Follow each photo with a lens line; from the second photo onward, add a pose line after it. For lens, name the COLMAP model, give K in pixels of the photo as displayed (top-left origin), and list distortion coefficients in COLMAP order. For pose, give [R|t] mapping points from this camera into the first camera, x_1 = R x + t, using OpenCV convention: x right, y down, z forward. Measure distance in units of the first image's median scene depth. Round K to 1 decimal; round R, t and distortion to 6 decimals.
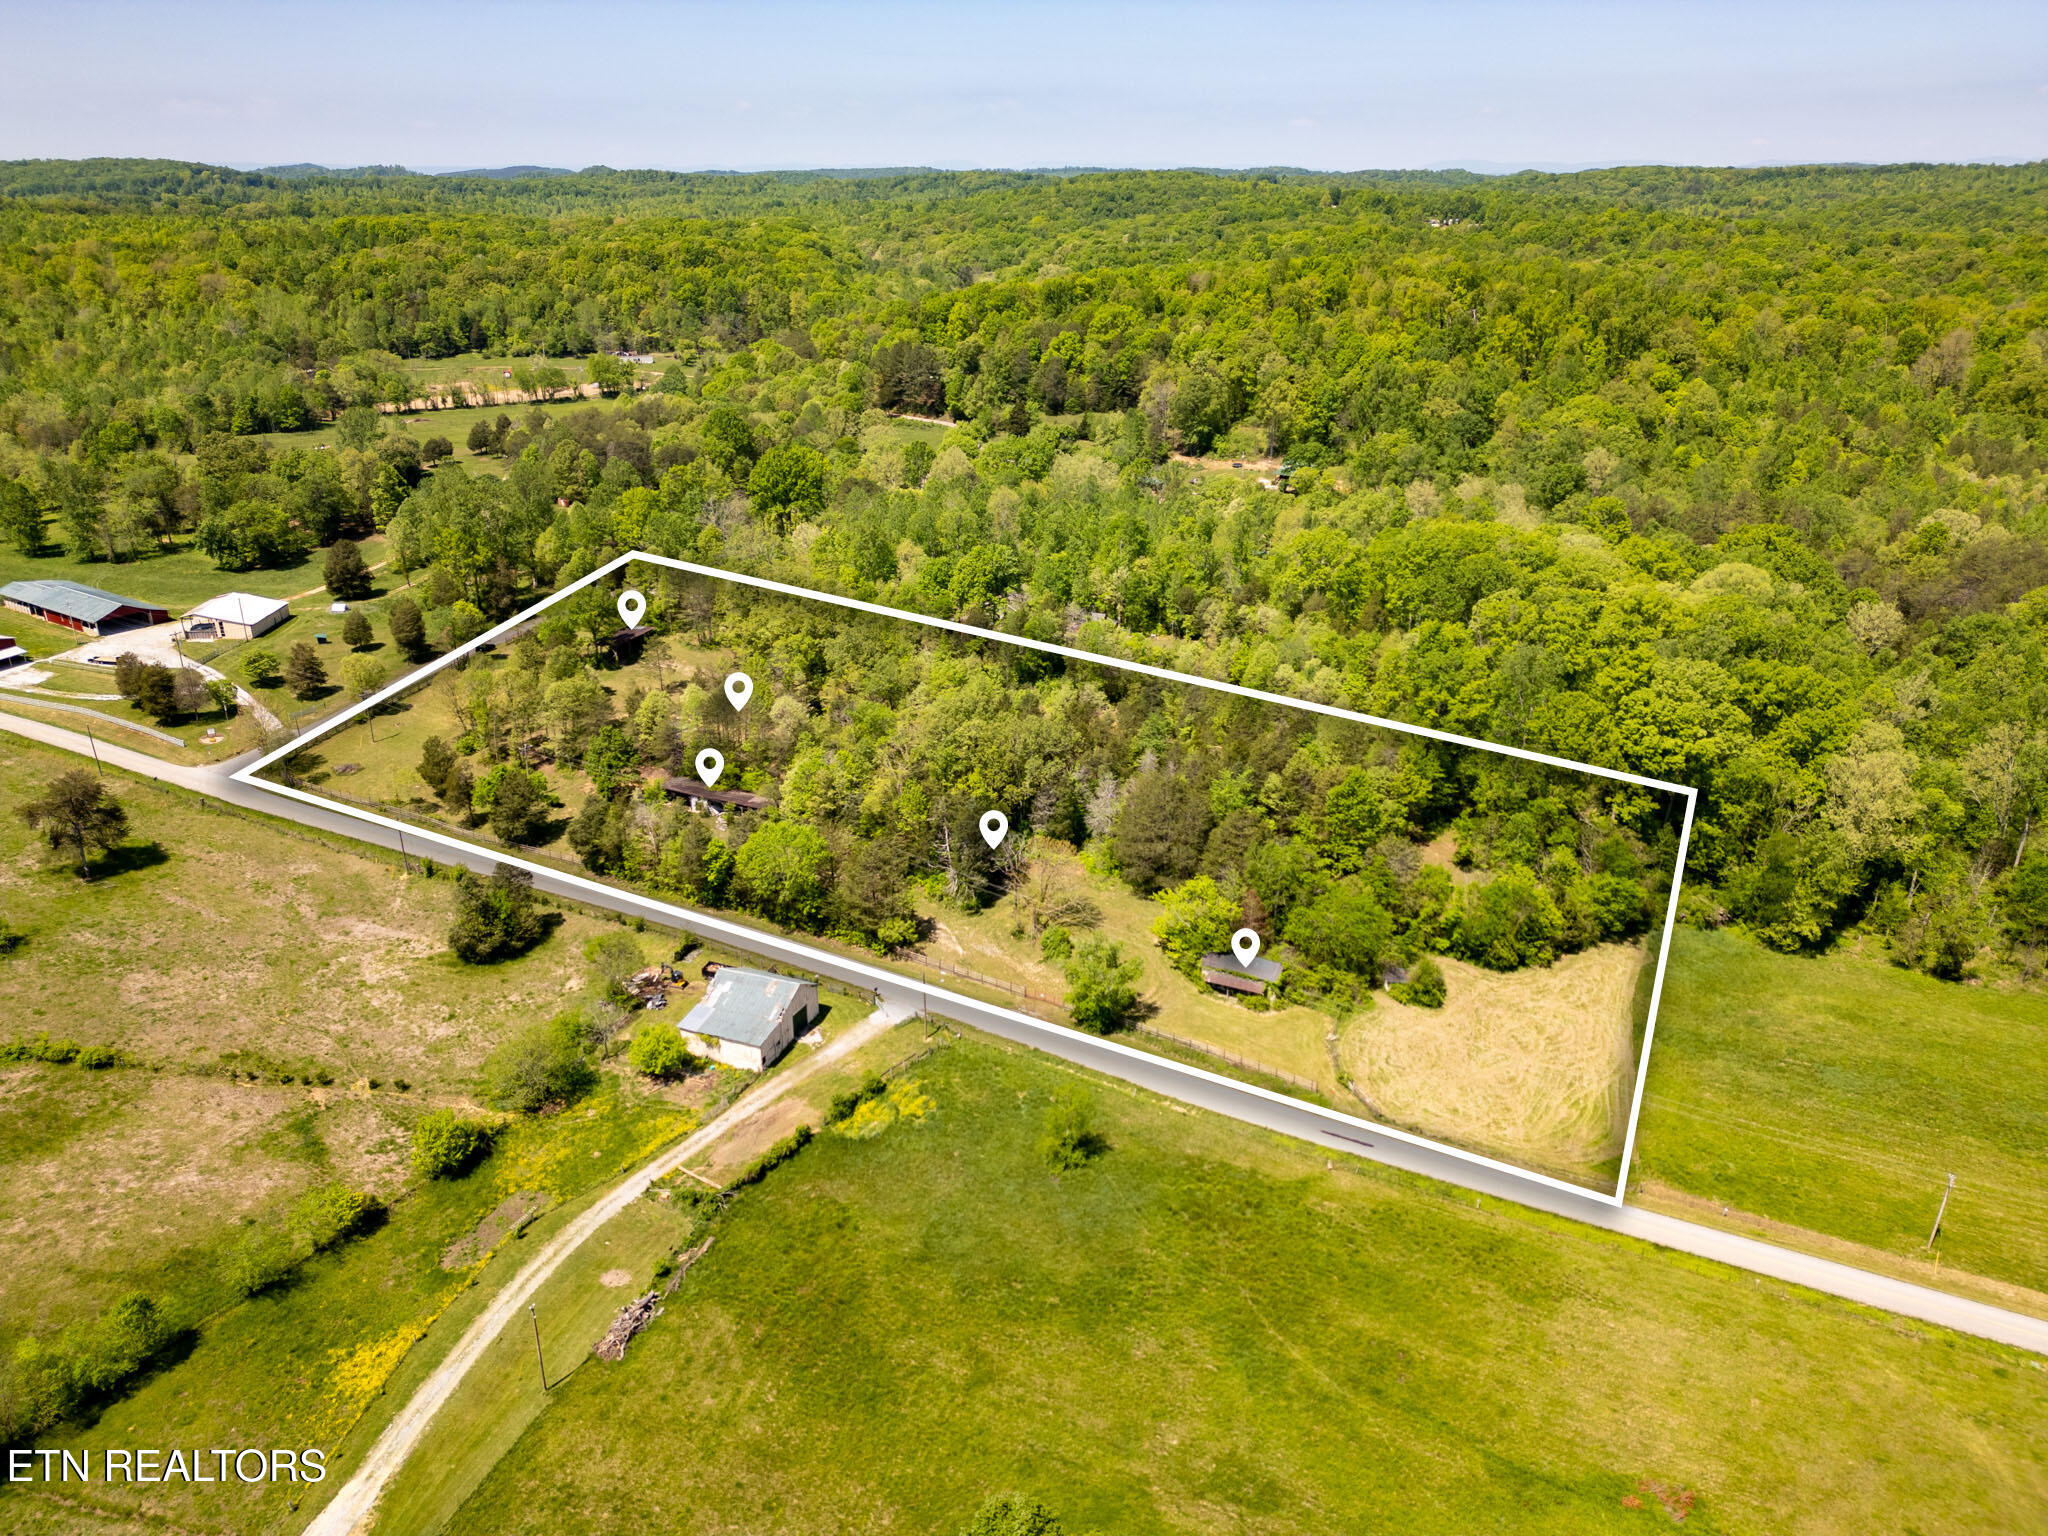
lens RADIAL K [[1432.5, 0, 1024.0], [0, 1432.5, 768.0], [0, 0, 1]] dist [0.070547, -0.065296]
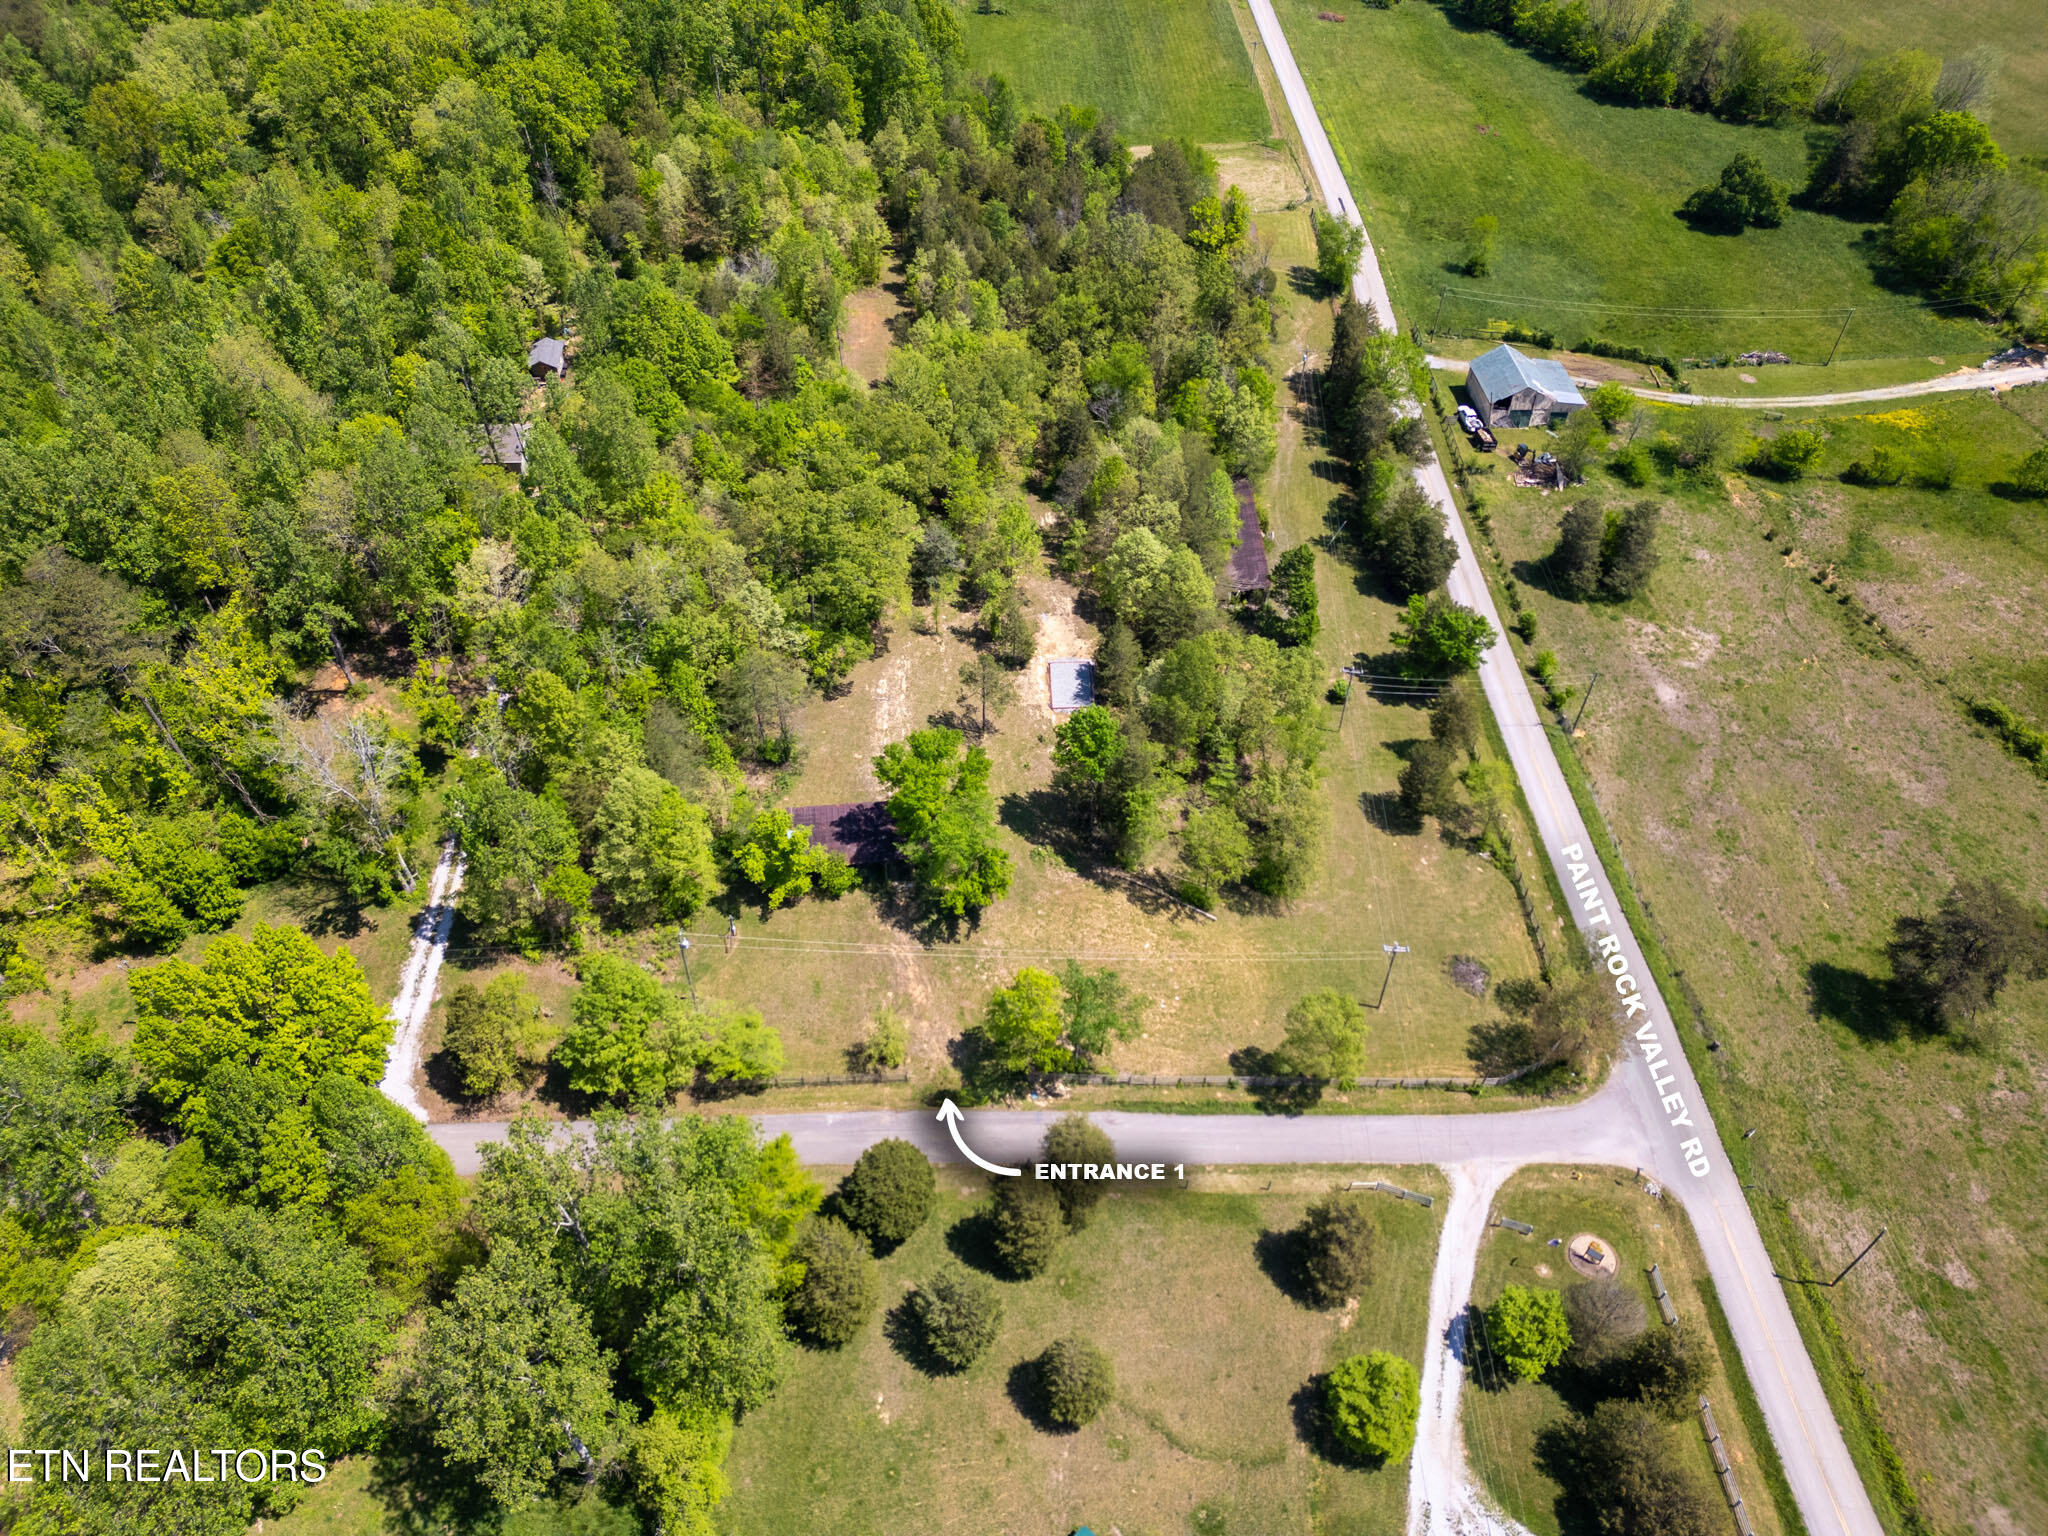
lens RADIAL K [[1432.5, 0, 1024.0], [0, 1432.5, 768.0], [0, 0, 1]] dist [0.070547, -0.065296]
pose [[-0.445474, -0.646226, 0.619633, -0.665575], [0.338702, 0.519016, 0.784795, -0.524020], [-0.828754, 0.559477, -0.012330, 1.072741]]
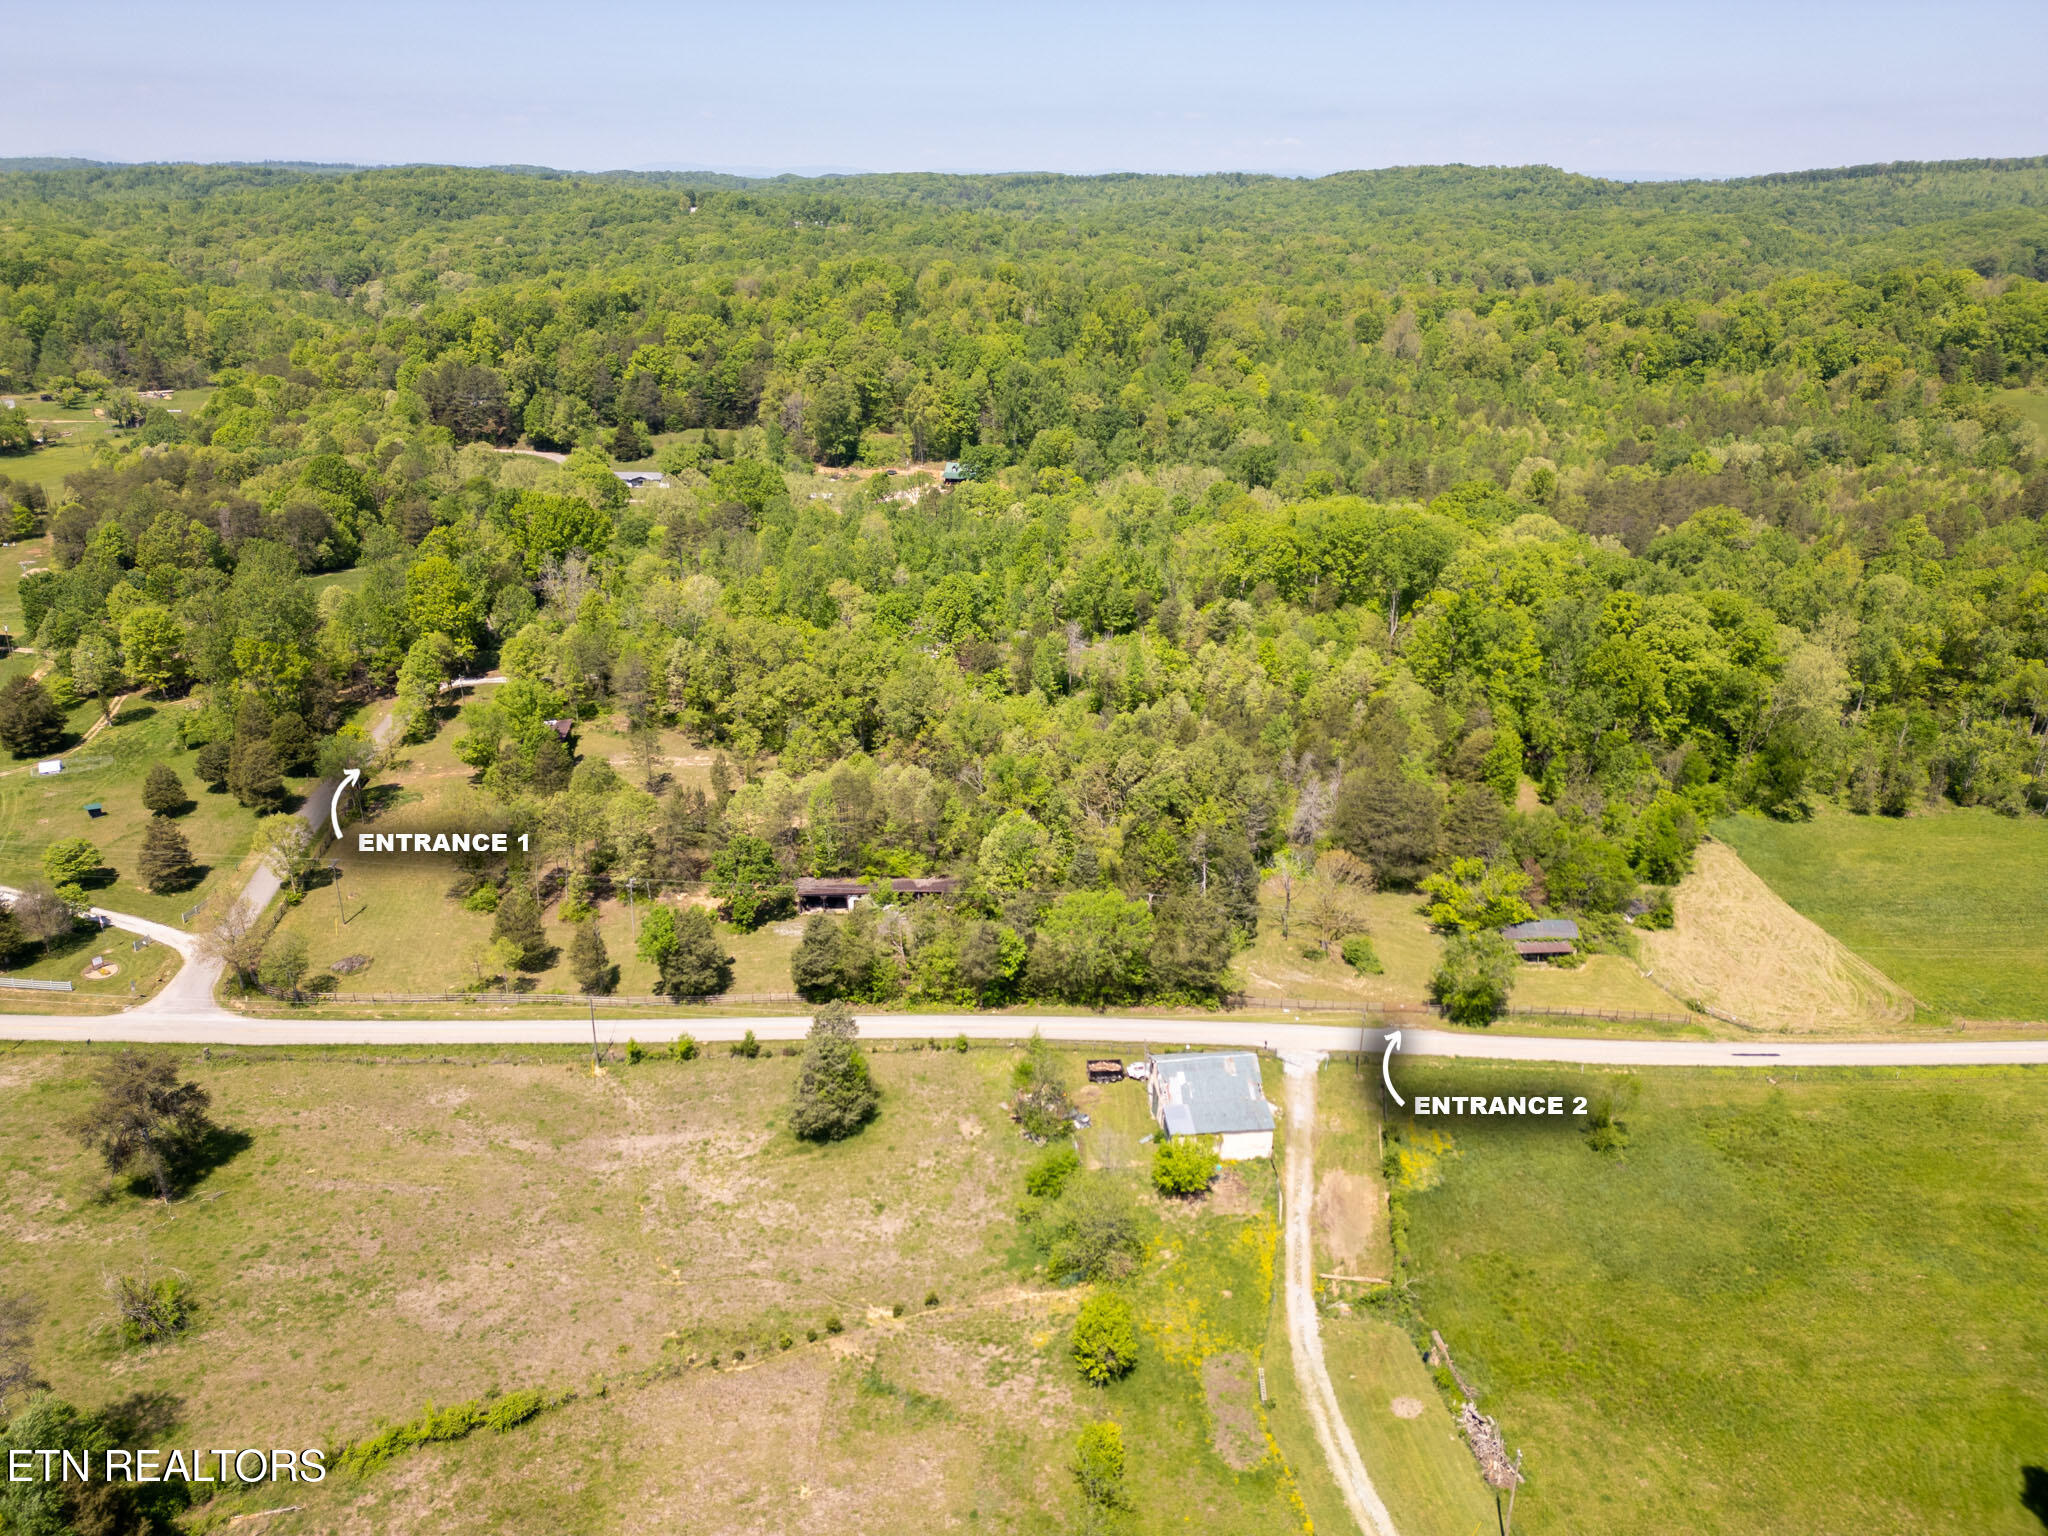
lens RADIAL K [[1432.5, 0, 1024.0], [0, 1432.5, 768.0], [0, 0, 1]] dist [0.070547, -0.065296]
pose [[0.877452, -0.177968, 0.445428, -0.463489], [0.178099, 0.983118, 0.041961, -0.067158], [-0.445376, 0.042512, 0.894334, 0.158886]]
